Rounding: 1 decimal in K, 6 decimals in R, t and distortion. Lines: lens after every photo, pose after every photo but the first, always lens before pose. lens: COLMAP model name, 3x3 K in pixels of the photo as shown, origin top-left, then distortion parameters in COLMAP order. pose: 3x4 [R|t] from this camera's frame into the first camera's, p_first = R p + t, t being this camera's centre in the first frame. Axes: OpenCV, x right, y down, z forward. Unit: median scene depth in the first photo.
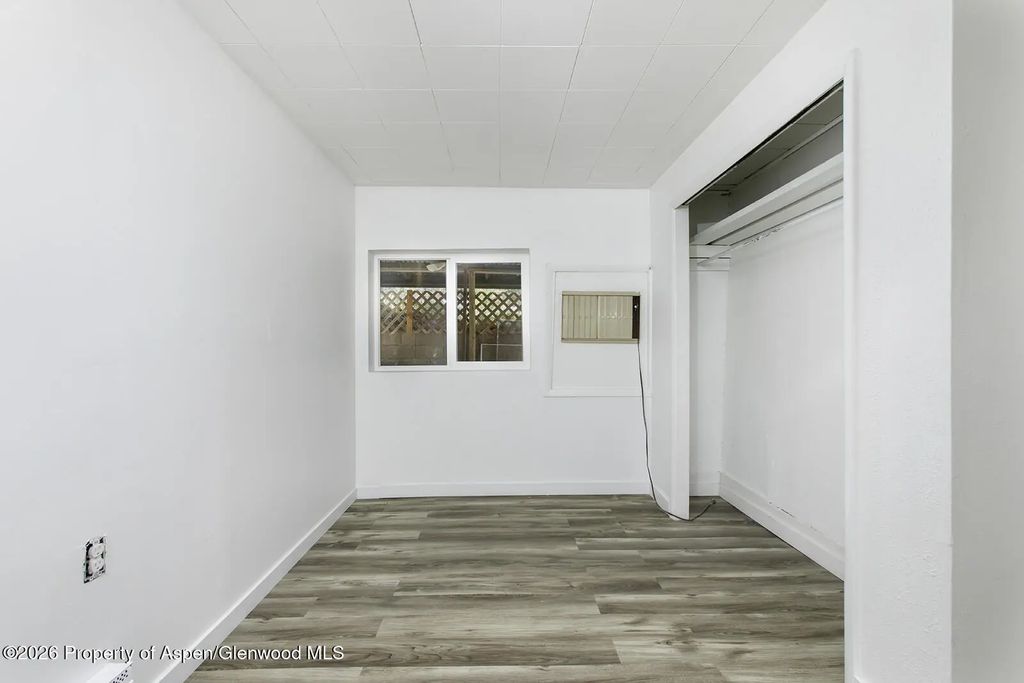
lens RADIAL K [[611.0, 0, 511.5], [0, 611.0, 341.1], [0, 0, 1]] dist [0.007085, 0.003512]
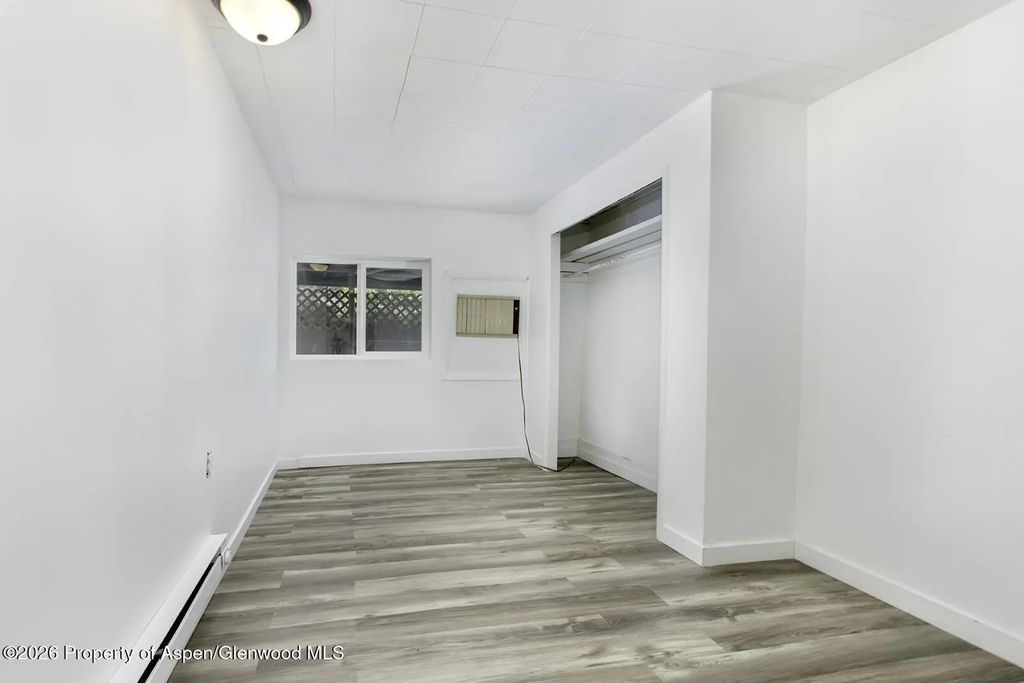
lens RADIAL K [[611.0, 0, 511.9], [0, 611.0, 344.0], [0, 0, 1]] dist [0.007085, 0.003512]
pose [[0.971302, 0.013323, 0.237475, -0.123449], [-0.014222, 0.999897, 0.002070, 0.016986], [-0.237422, -0.005388, 0.971392, -0.262431]]
